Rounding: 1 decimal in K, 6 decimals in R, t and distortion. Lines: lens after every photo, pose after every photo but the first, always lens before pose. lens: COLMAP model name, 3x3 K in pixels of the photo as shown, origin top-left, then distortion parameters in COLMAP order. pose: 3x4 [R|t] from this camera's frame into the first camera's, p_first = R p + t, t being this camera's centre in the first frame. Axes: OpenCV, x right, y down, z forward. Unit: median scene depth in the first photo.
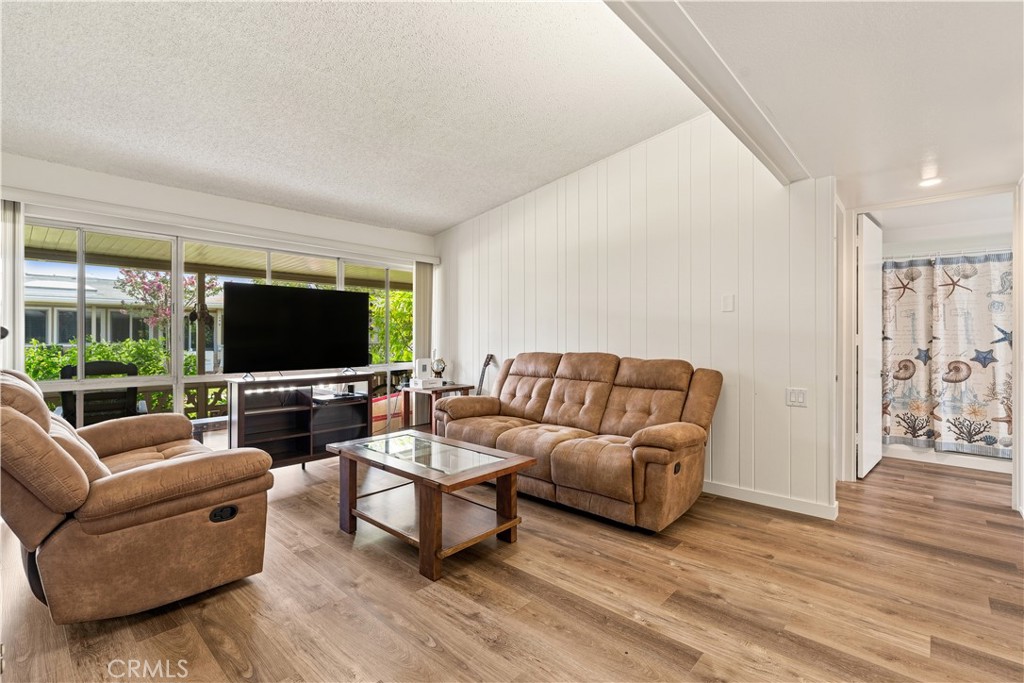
lens RADIAL K [[459.6, 0, 518.7], [0, 459.6, 332.6], [0, 0, 1]] dist [-0.001477, 0.000009]
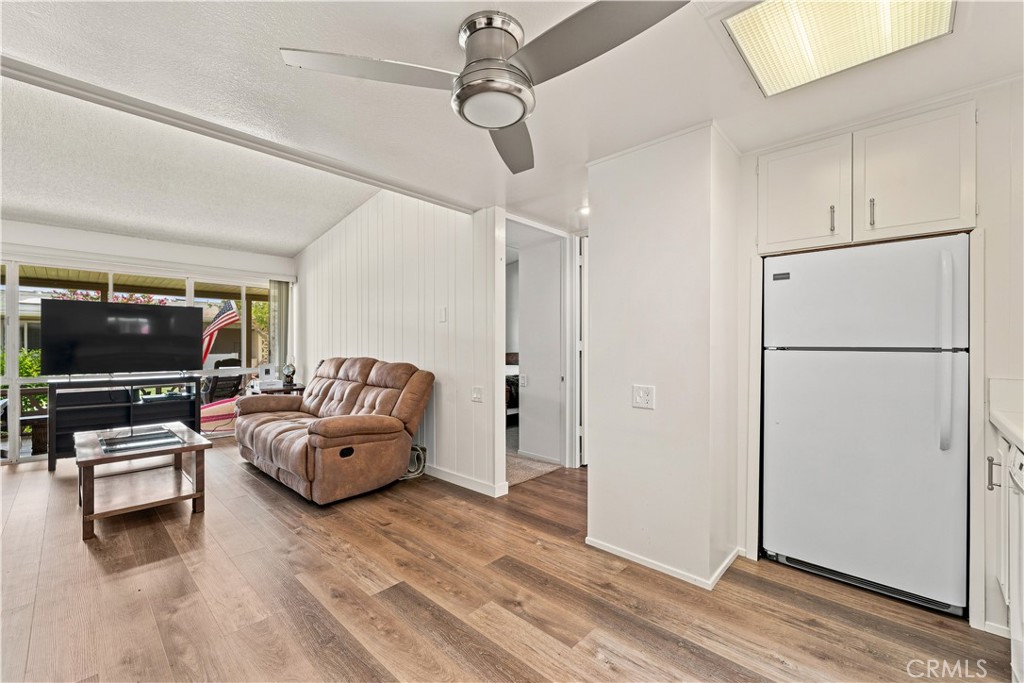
lens RADIAL K [[419.8, 0, 512.0], [0, 419.8, 341.5], [0, 0, 1]] dist [0.000091, -0.000126]
pose [[0.999737, -0.003066, -0.022719, 0.662539], [0.002994, 0.999990, -0.003212, 0.008897], [0.022729, 0.003143, 0.999737, -0.071120]]
